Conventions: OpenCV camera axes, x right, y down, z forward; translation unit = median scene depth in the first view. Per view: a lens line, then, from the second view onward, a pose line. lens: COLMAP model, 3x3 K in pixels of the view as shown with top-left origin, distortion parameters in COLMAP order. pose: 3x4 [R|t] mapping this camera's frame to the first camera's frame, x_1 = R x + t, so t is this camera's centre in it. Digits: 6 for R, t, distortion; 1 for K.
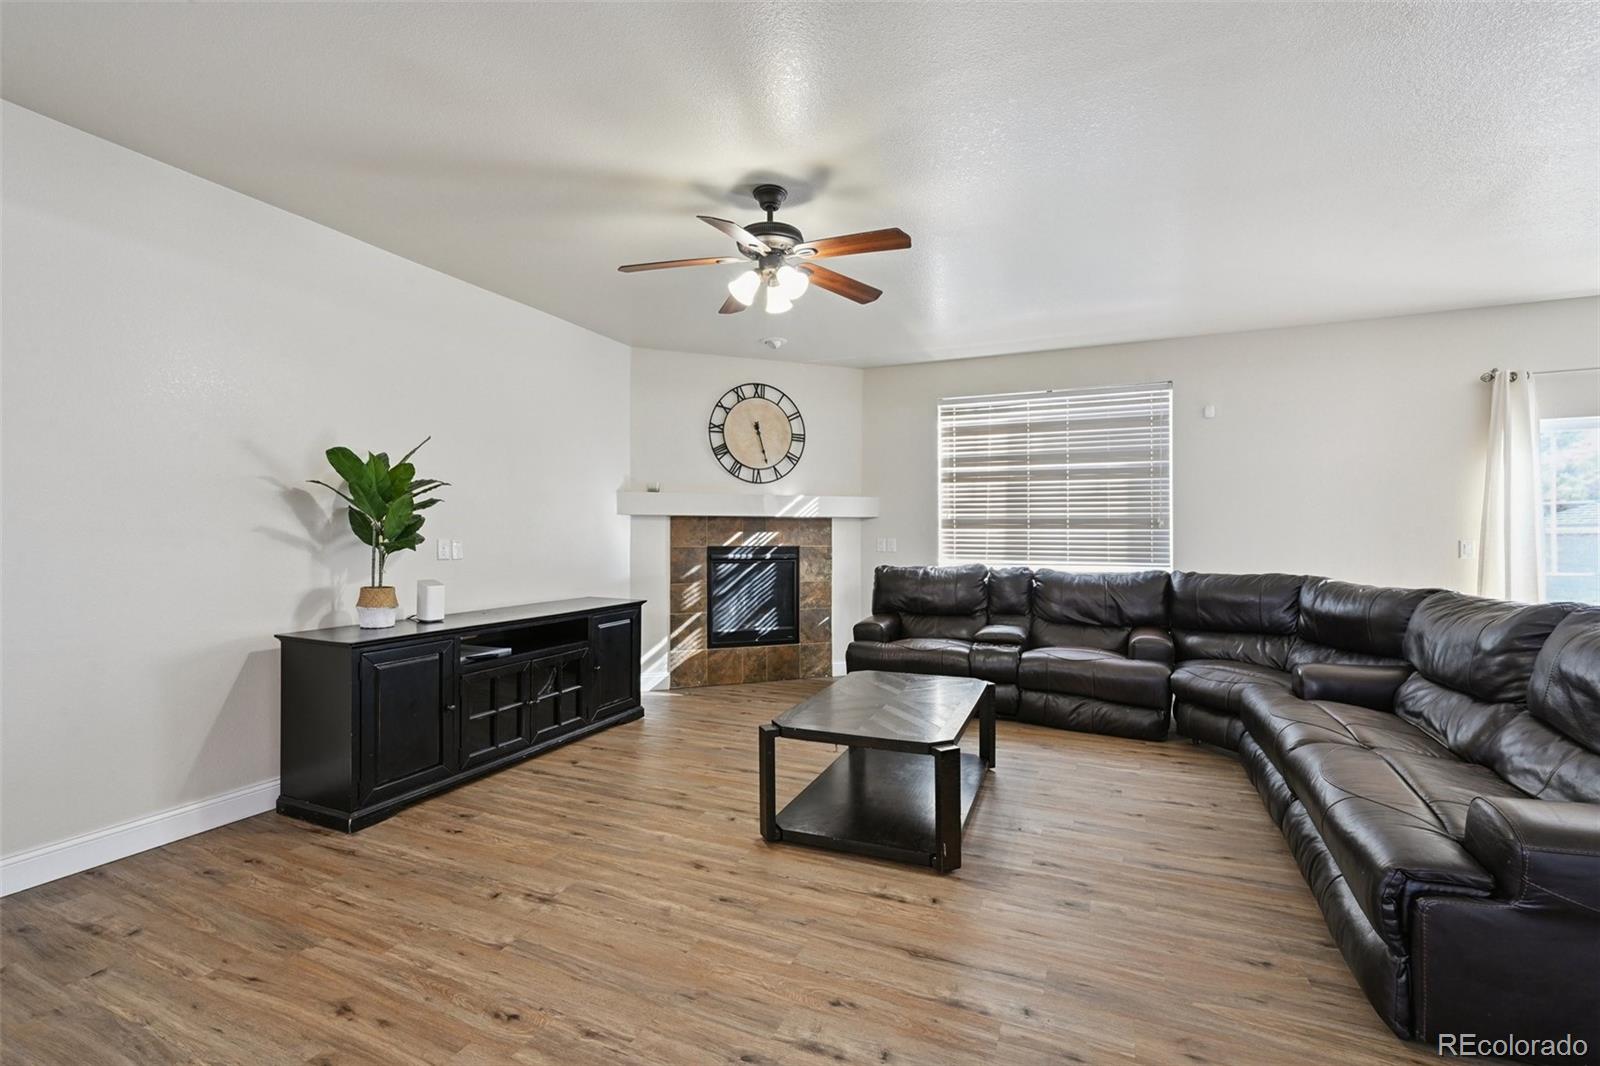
lens RADIAL K [[692.9, 0, 803.8], [0, 692.9, 540.6], [0, 0, 1]] dist [0.002950, 0.000868]
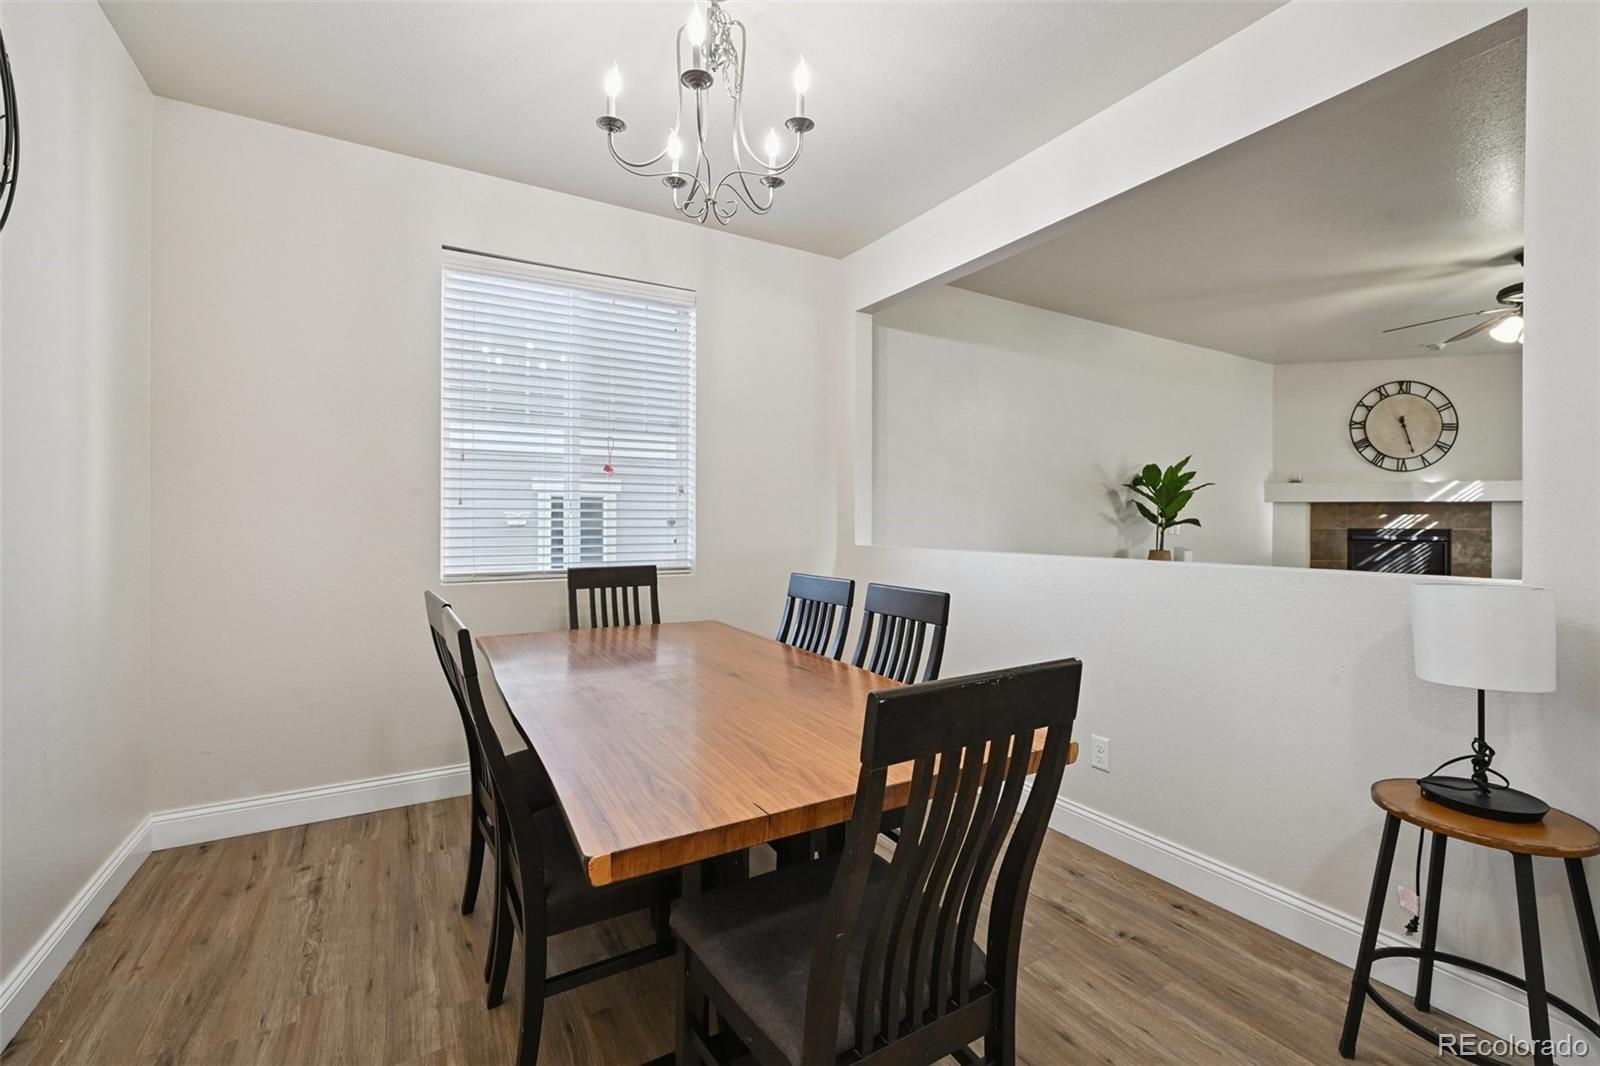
lens RADIAL K [[692.9, 0, 791.0], [0, 692.9, 521.4], [0, 0, 1]] dist [0.002950, 0.000868]
pose [[0.822076, 0.000273, -0.569378, -0.239395], [-0.006488, 0.999939, -0.008888, 0.012559], [0.569341, 0.011001, 0.822028, -0.463472]]
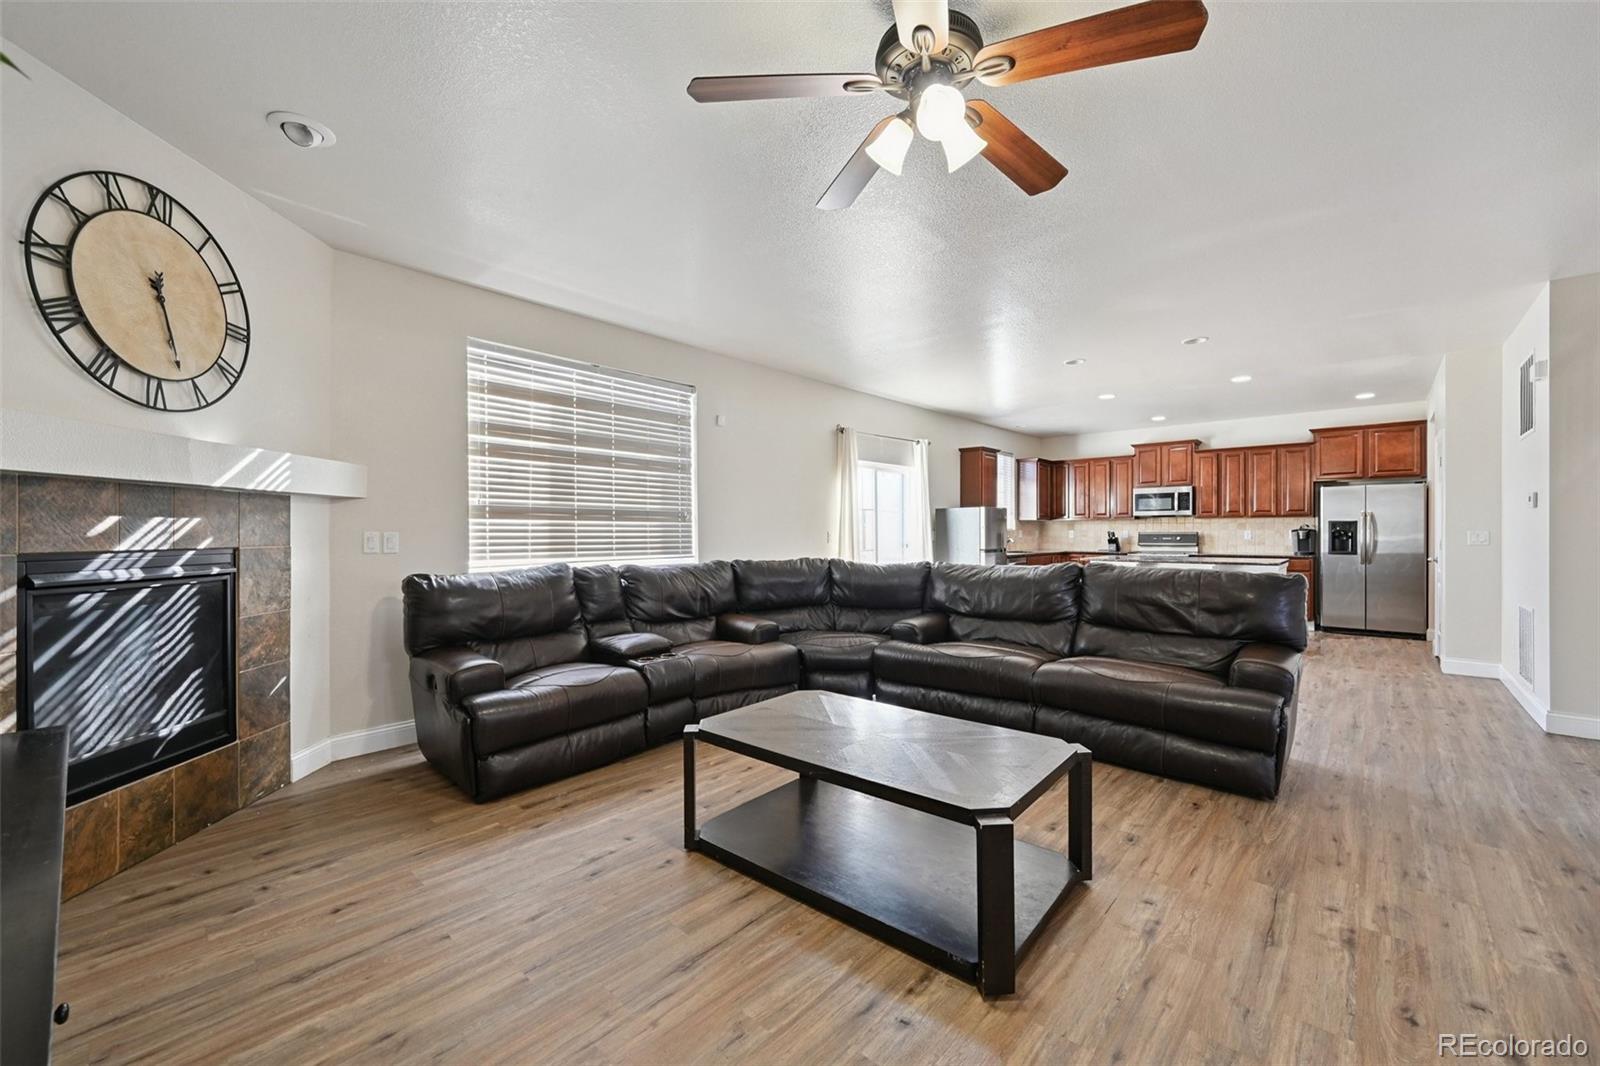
lens RADIAL K [[633.5, 0, 804.5], [0, 633.5, 529.1], [0, 0, 1]] dist [-0.002118, 0.000204]
pose [[0.314676, 0.001865, 0.949197, -0.326705], [0.008351, 0.999954, -0.004734, 0.000022], [-0.949162, 0.009416, 0.314646, 0.480048]]
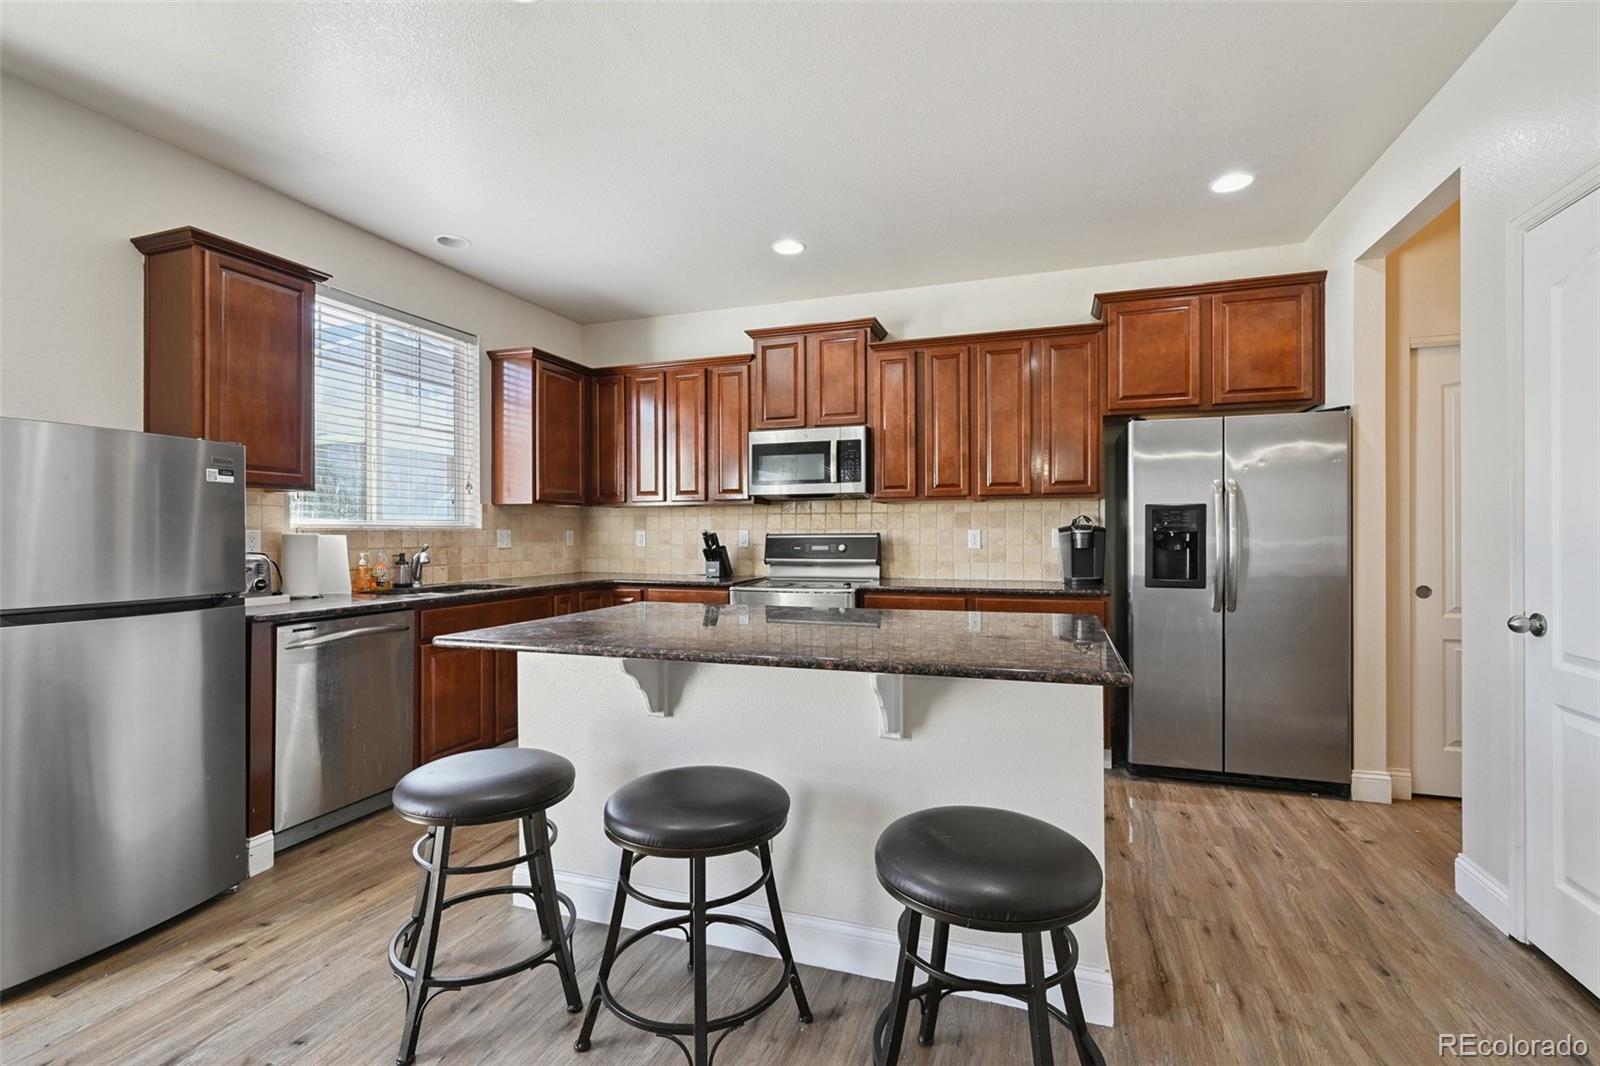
lens RADIAL K [[729.6, 0, 798.4], [0, 729.6, 530.1], [0, 0, 1]] dist [-0.002234, -0.000352]
pose [[-0.077160, 0.003942, 0.997011, 0.661502], [0.011020, 0.999934, -0.003100, 0.006092], [-0.996958, 0.010748, -0.077198, 0.203011]]
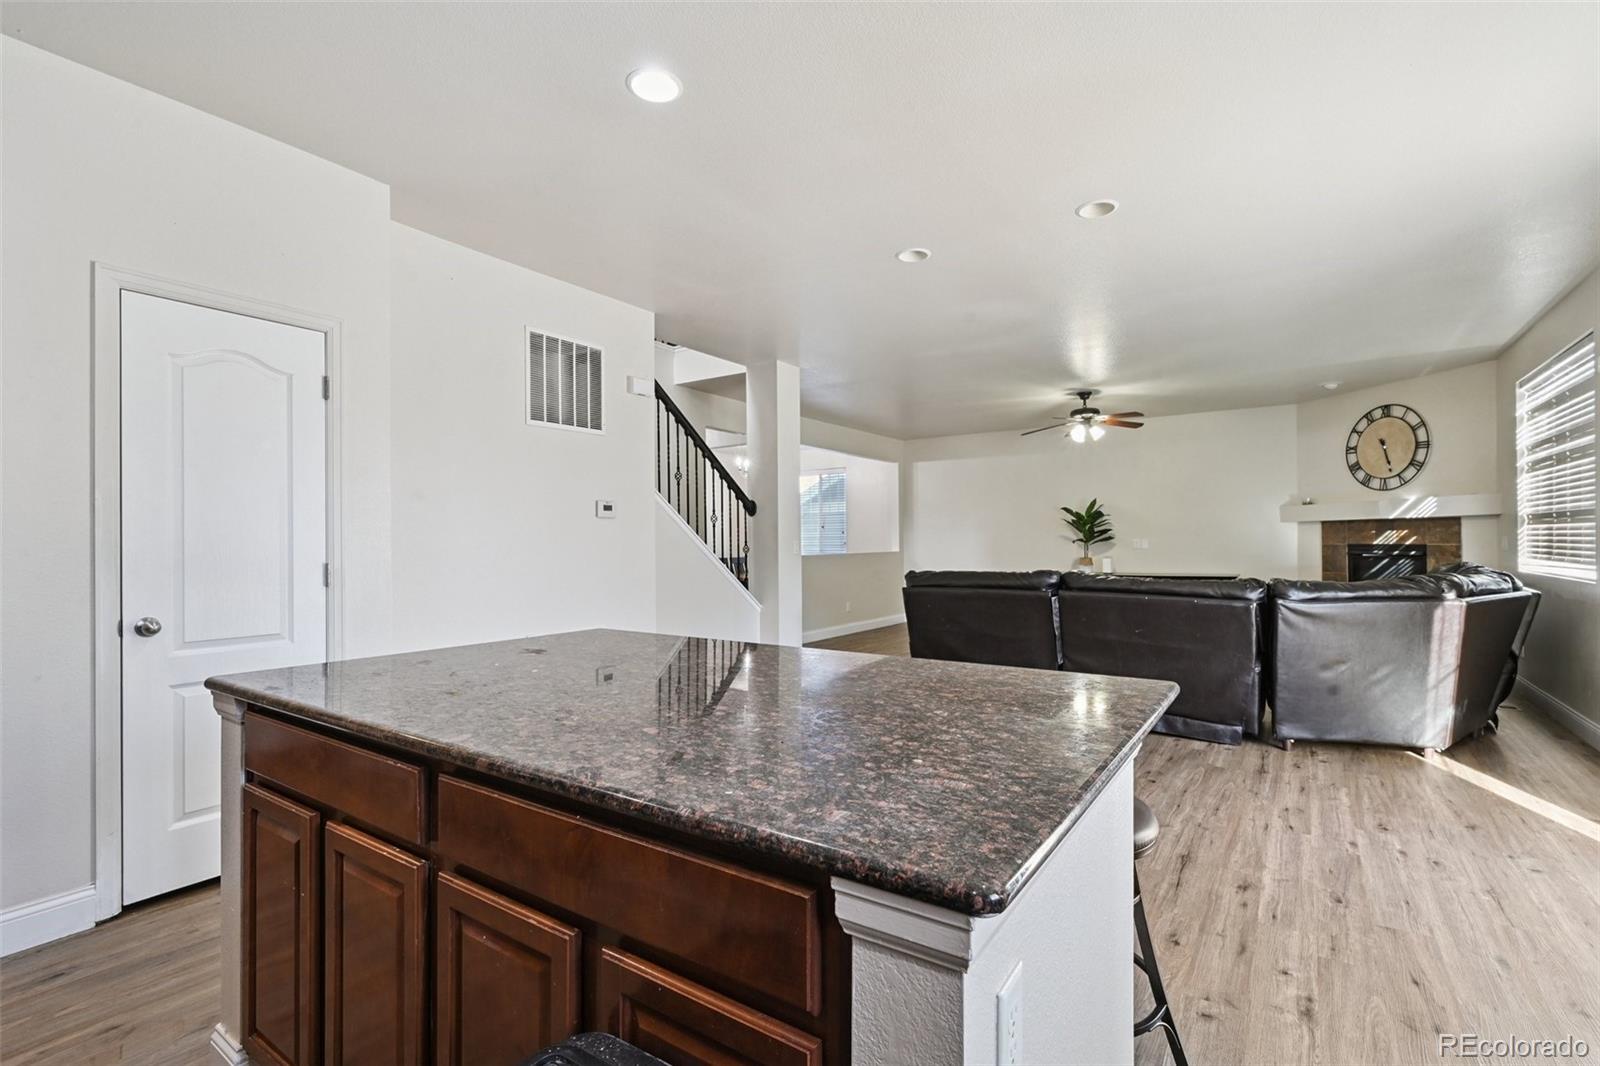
lens RADIAL K [[729.6, 0, 799.3], [0, 729.6, 542.7], [0, 0, 1]] dist [-0.002234, -0.000352]
pose [[-0.192921, -0.000516, -0.981214, 1.348430], [-0.001201, 0.999999, -0.000290, 0.007288], [0.981214, 0.001122, -0.192922, 0.270320]]
